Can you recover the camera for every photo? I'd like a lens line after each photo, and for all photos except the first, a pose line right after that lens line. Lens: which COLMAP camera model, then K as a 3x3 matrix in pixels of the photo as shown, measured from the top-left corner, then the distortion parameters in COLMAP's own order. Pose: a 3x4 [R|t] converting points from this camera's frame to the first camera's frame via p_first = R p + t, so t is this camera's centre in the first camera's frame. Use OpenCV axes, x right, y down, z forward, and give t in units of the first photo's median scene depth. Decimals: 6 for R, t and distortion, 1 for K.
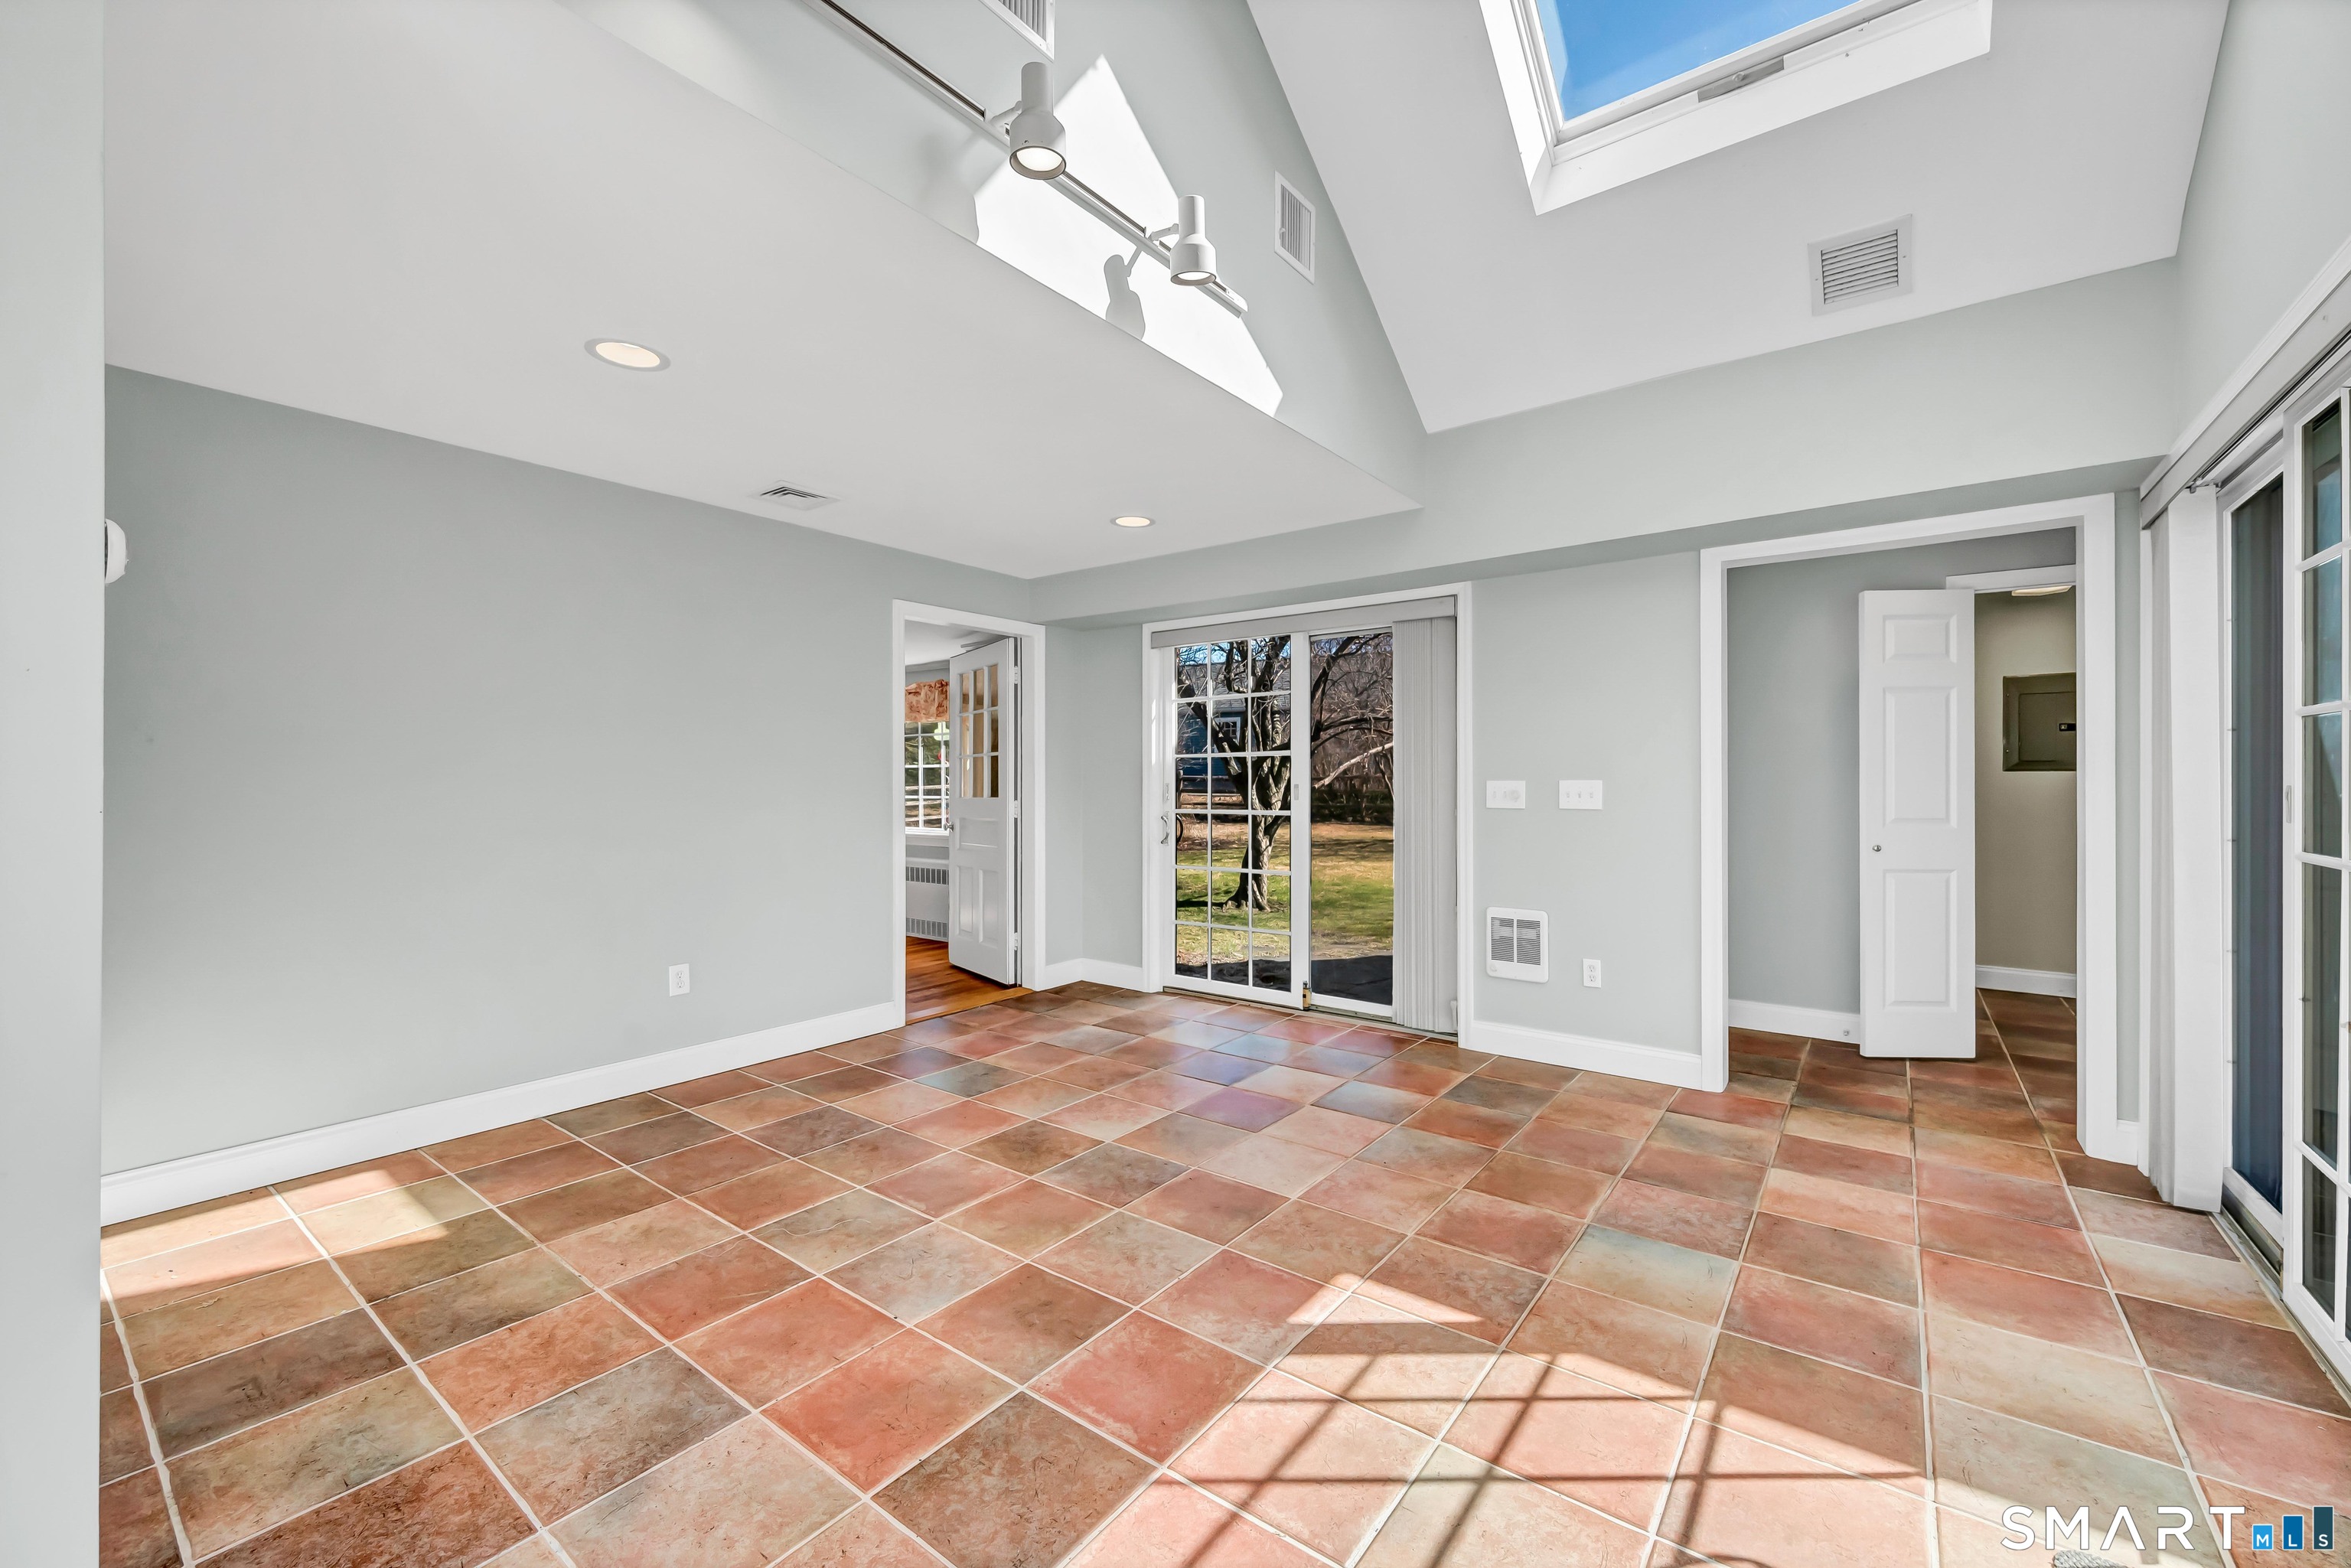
lens RADIAL K [[942.9, 0, 1169.0], [0, 942.9, 782.7], [0, 0, 1]] dist [-0.001413, 0.000199]
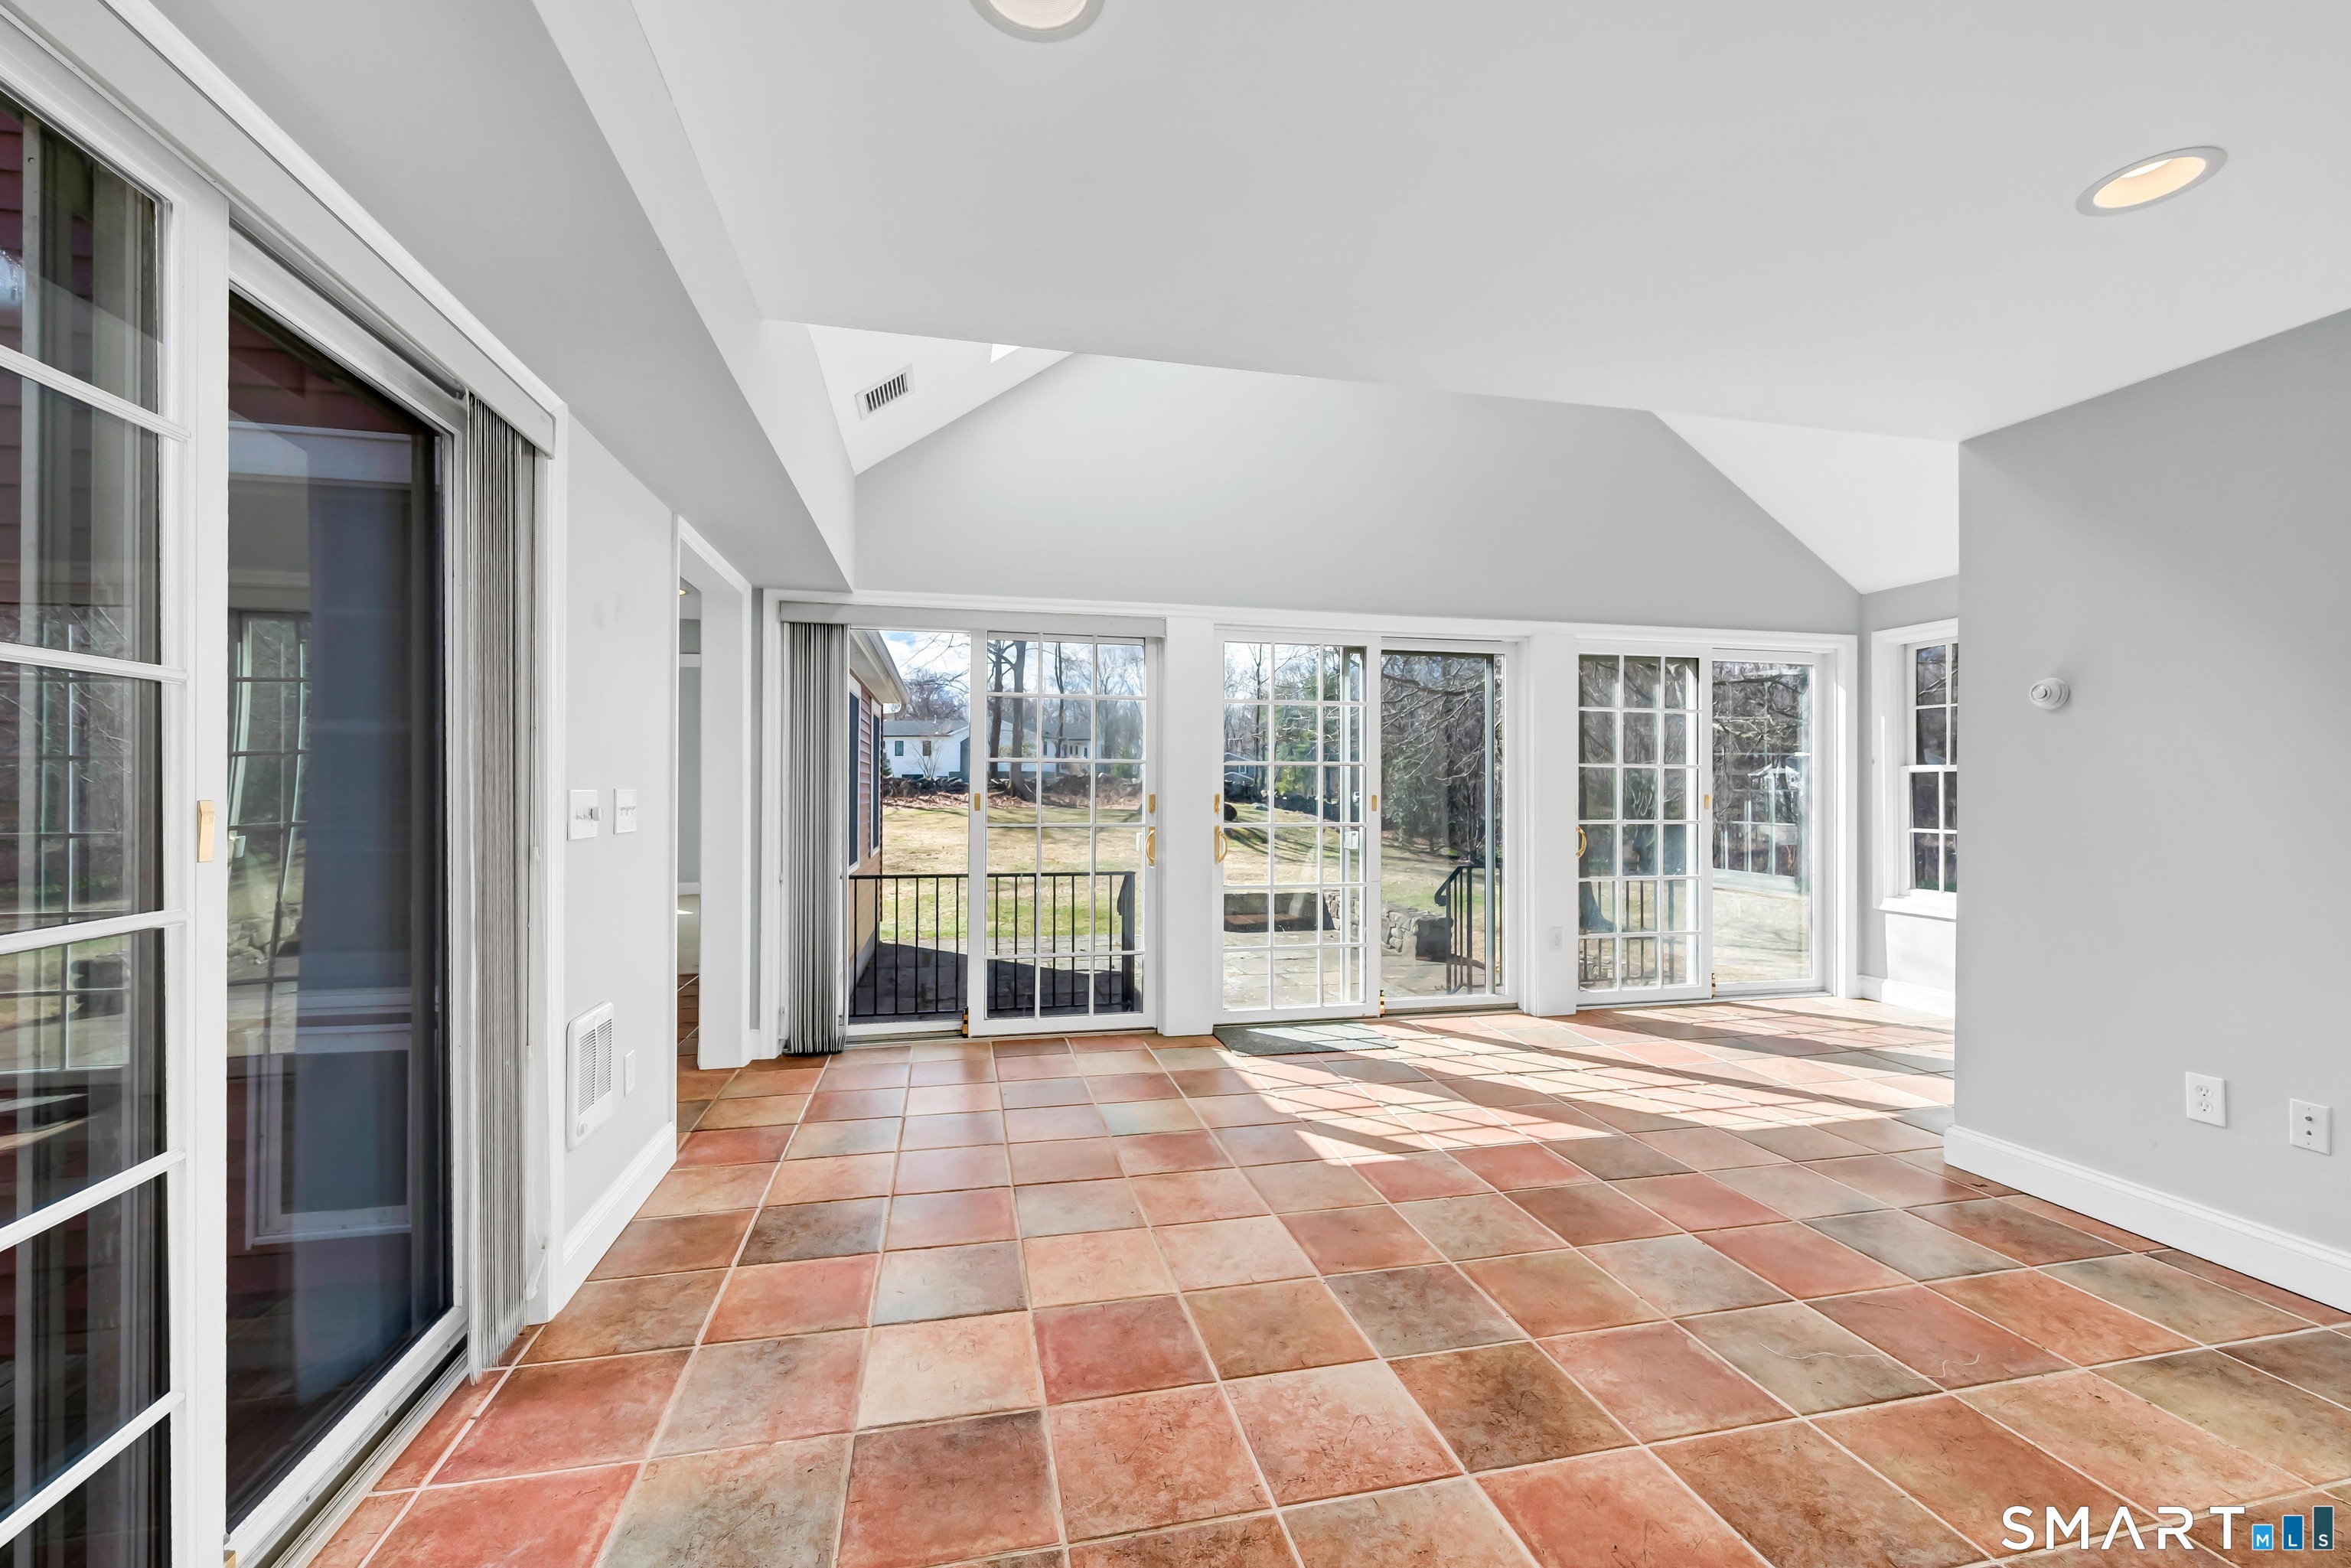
lens RADIAL K [[942.9, 0, 1172.8], [0, 942.9, 787.2], [0, 0, 1]] dist [-0.001413, 0.000199]
pose [[-0.764033, 0.002390, 0.645173, -0.456026], [-0.001216, 0.999986, -0.005144, -0.004749], [-0.645176, -0.004715, -0.764019, 1.955362]]
